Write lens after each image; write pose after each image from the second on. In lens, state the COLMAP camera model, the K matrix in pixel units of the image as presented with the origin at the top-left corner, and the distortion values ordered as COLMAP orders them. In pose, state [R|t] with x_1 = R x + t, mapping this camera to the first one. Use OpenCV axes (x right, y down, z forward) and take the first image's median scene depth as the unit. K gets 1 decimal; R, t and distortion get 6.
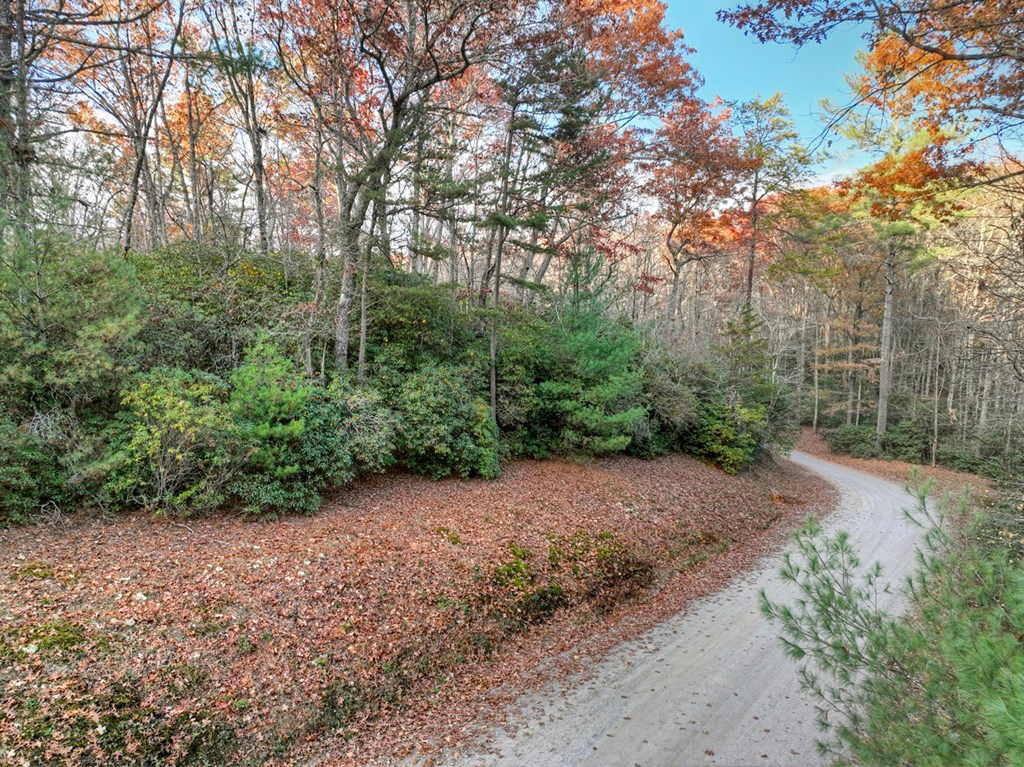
lens RADIAL K [[722.8, 0, 509.7], [0, 722.8, 386.9], [0, 0, 1]] dist [0.003742, 0.013545]
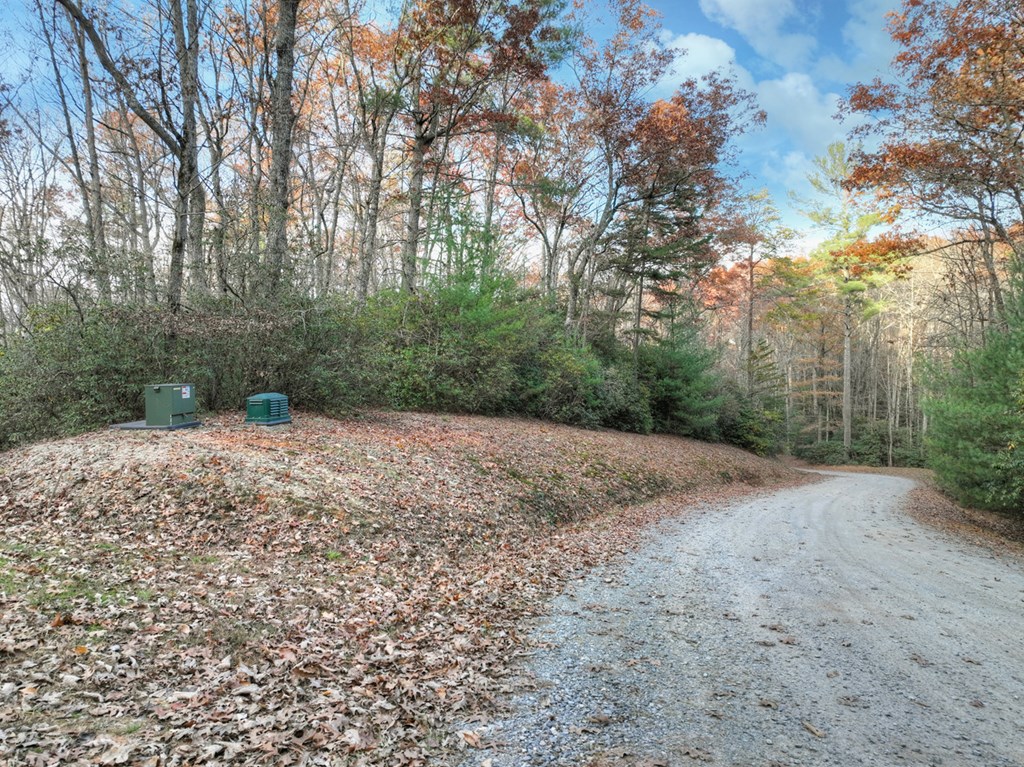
lens RADIAL K [[722.8, 0, 512.7], [0, 722.8, 385.9], [0, 0, 1]] dist [0.003742, 0.013545]
pose [[0.996254, -0.013604, 0.085400, -0.224771], [0.021408, 0.995607, -0.091146, 0.078598], [-0.083784, 0.092632, 0.992169, -0.276542]]
